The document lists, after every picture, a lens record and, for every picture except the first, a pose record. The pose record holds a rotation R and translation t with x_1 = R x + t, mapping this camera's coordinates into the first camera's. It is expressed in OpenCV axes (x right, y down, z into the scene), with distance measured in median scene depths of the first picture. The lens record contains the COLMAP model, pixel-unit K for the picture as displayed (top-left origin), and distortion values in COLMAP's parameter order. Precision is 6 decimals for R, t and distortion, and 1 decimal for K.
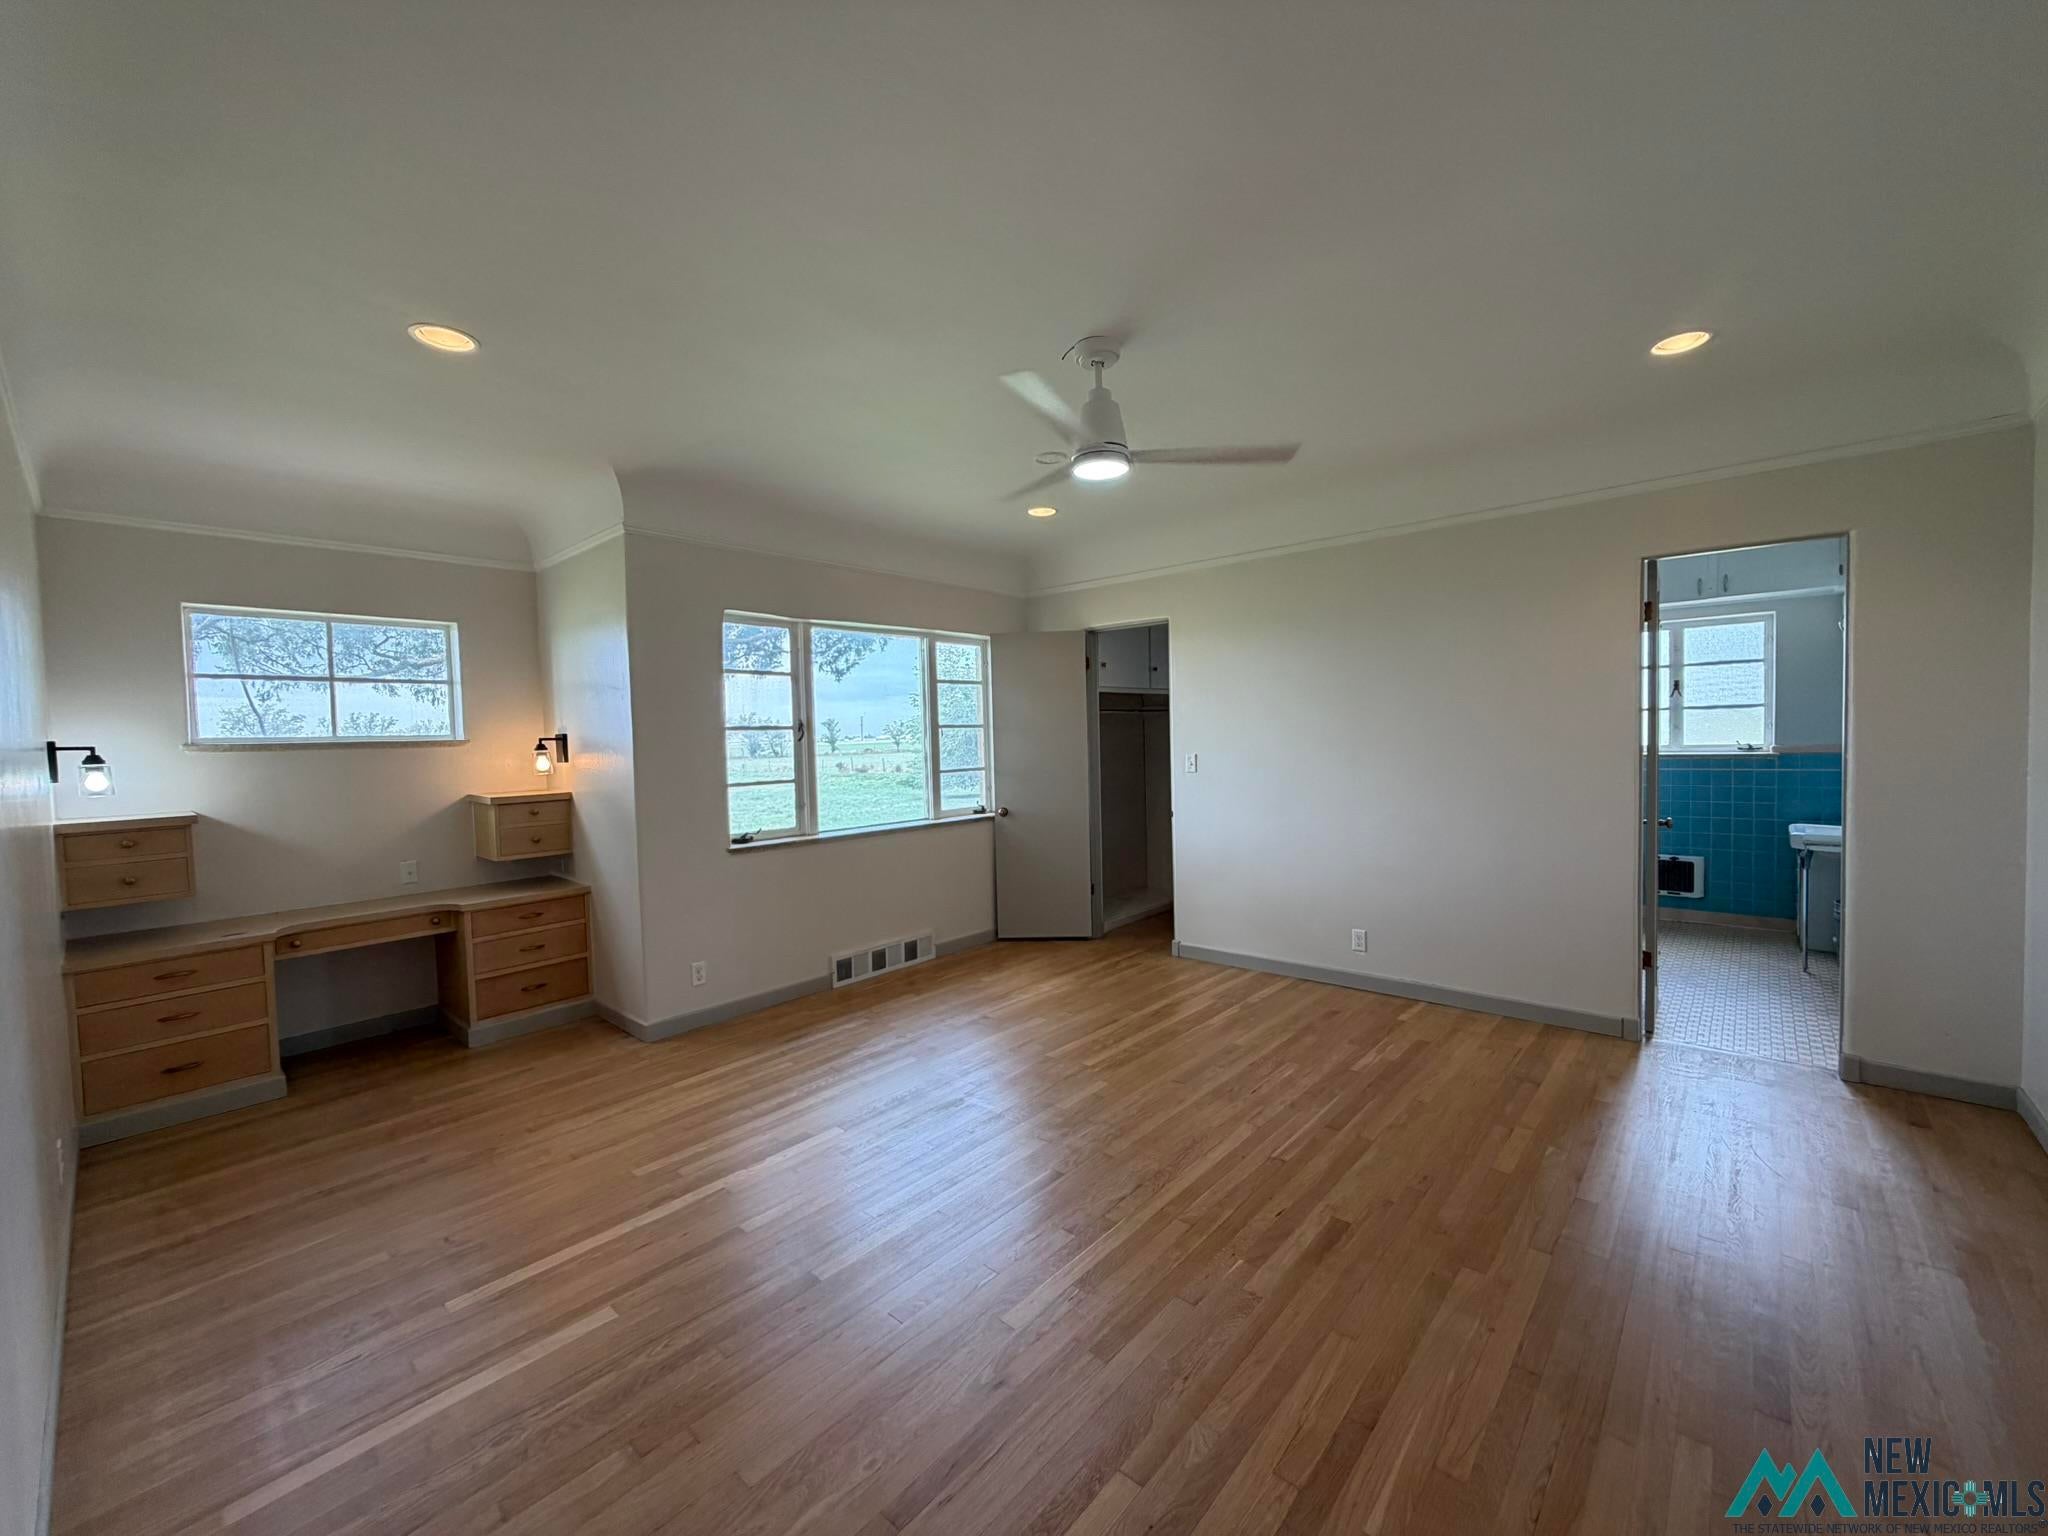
lens RADIAL K [[817.6, 0, 1014.6], [0, 817.6, 766.0], [0, 0, 1]] dist [0.001218, 0.000257]
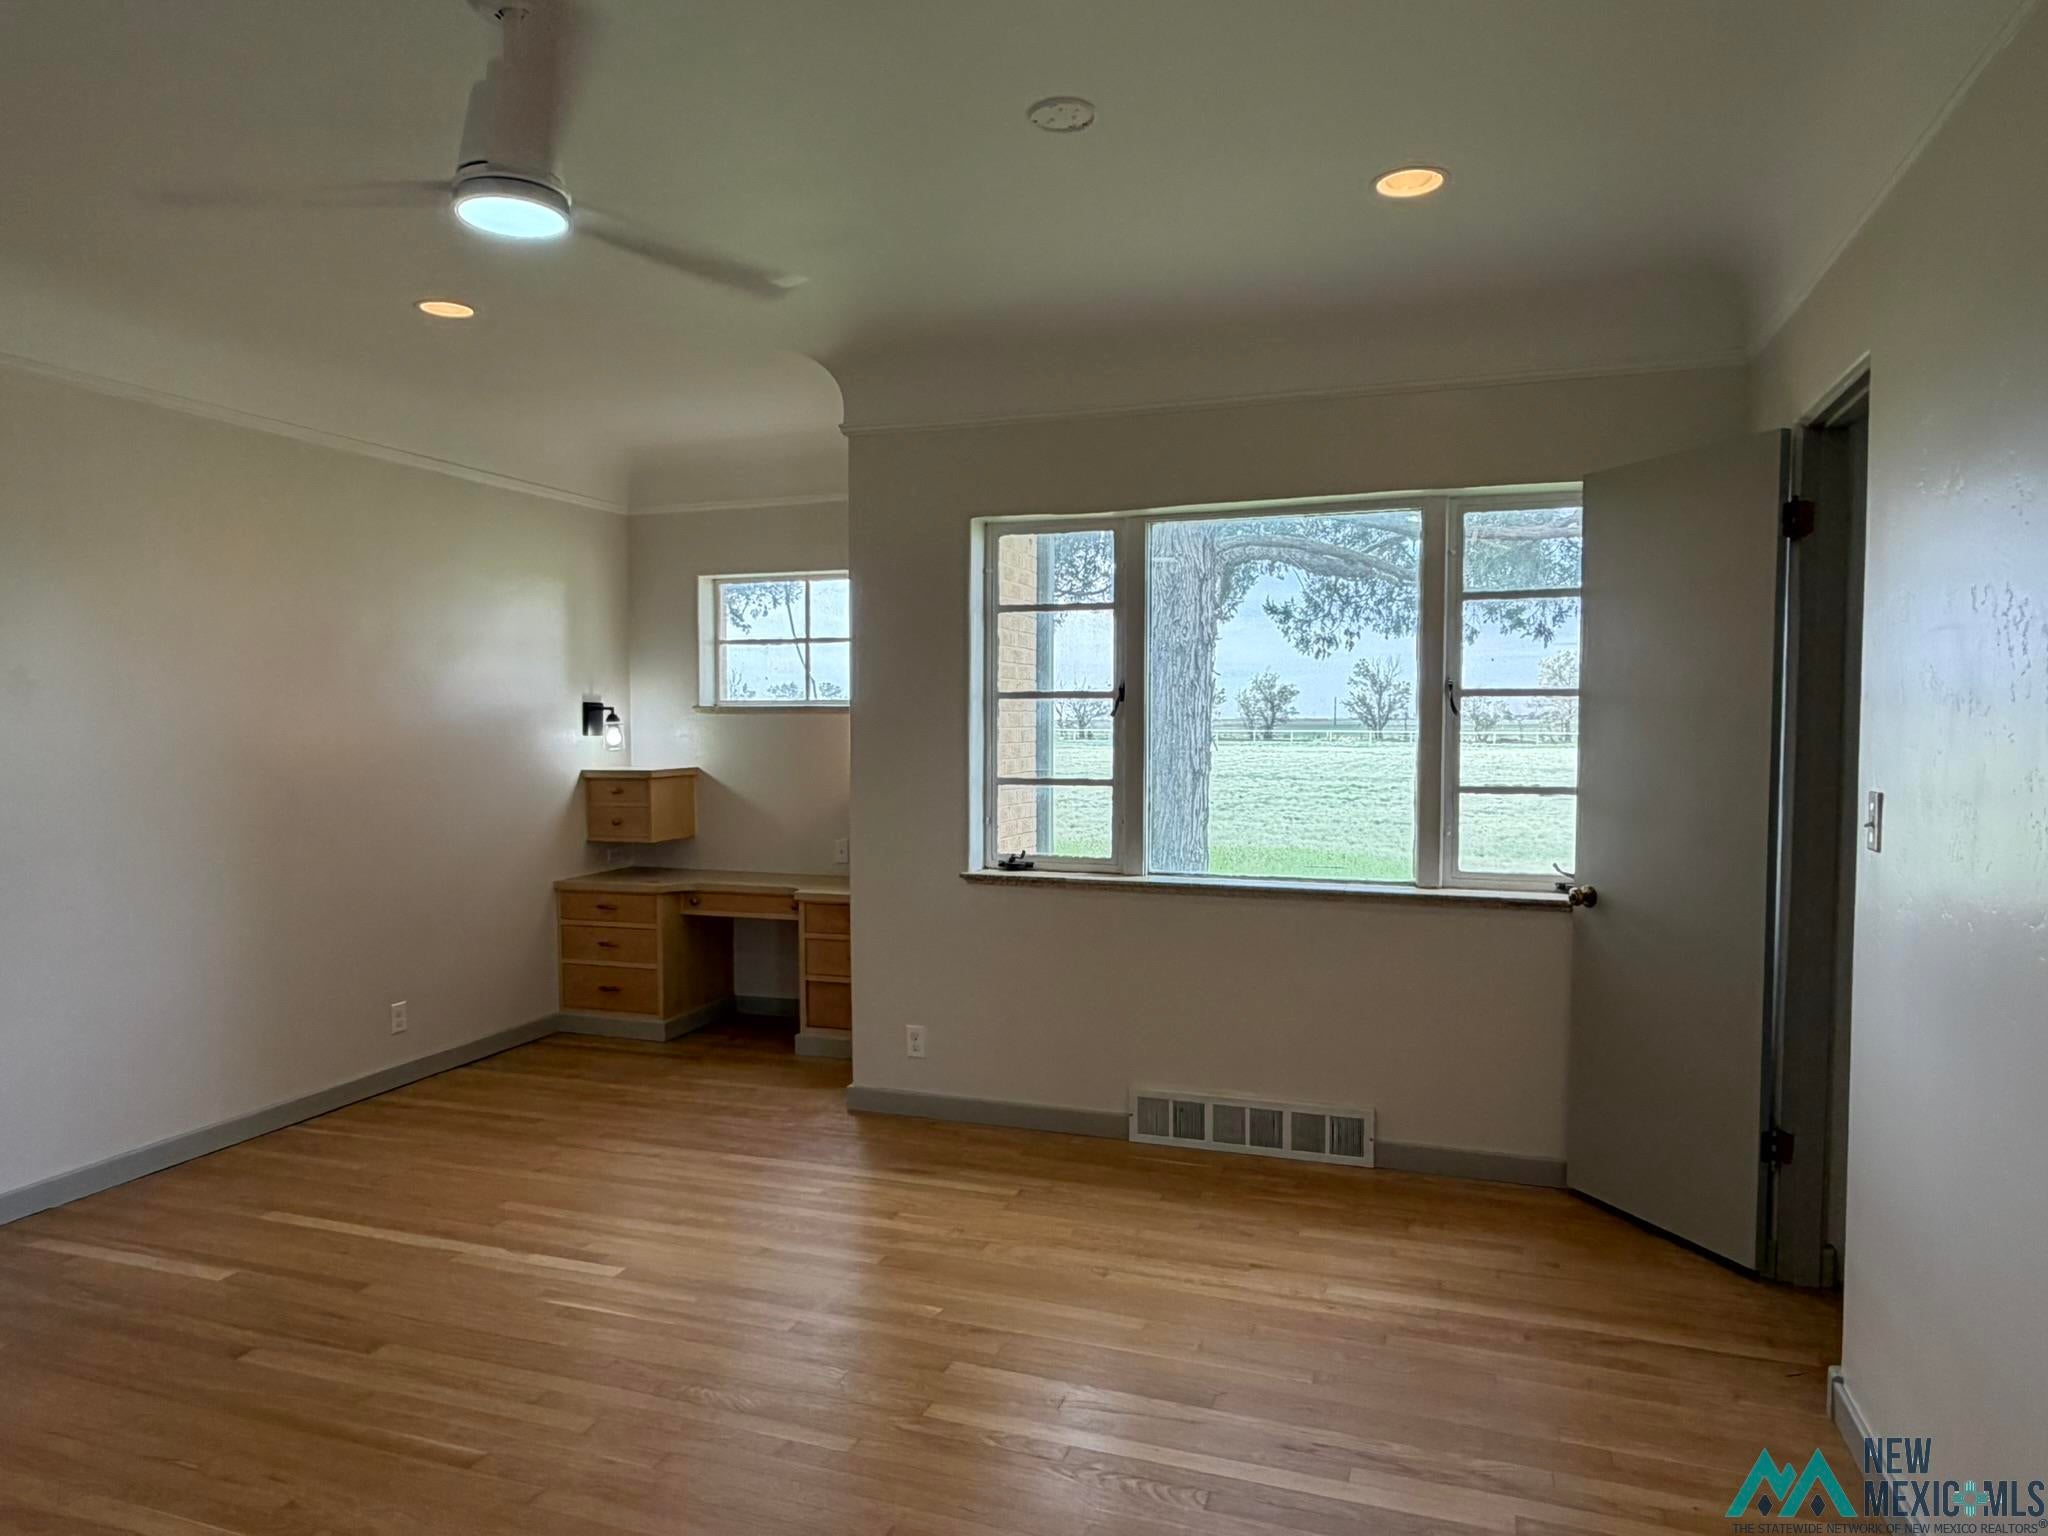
lens RADIAL K [[1298.1, 0, 1001.6], [0, 1298.1, 758.9], [0, 0, 1]] dist [0.004382, 0.000953]
pose [[0.383112, 0.055747, -0.922018, 0.620387], [-0.042636, 0.998181, 0.042636, -0.038879], [0.922717, 0.022977, 0.384792, 0.584564]]
